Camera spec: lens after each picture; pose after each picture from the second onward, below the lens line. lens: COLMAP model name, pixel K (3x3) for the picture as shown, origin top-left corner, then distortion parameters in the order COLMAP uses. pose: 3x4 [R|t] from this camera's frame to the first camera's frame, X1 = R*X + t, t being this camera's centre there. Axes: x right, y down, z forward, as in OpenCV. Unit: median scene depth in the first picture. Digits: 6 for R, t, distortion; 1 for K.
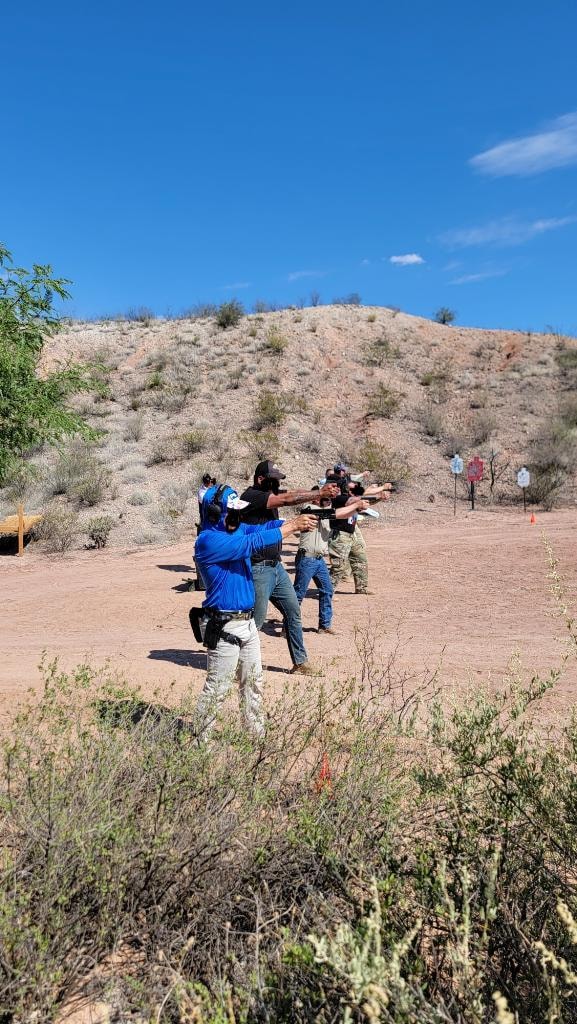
lens RADIAL K [[710.4, 0, 288.5], [0, 710.4, 512.0], [0, 0, 1]] dist [0.061975, -0.064557]
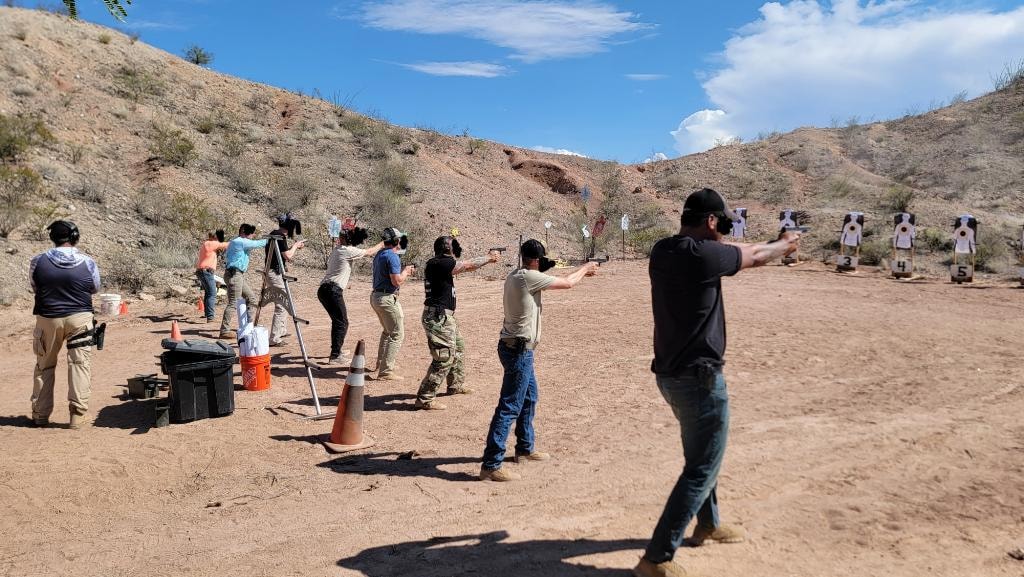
lens RADIAL K [[710.4, 0, 511.5], [0, 710.4, 273.7], [0, 0, 1]] dist [0.061975, -0.064557]
pose [[0.731830, -0.001451, 0.681486, -0.113293], [0.011197, 0.999888, -0.009895, -0.000199], [-0.681395, 0.014872, 0.731765, 0.137751]]
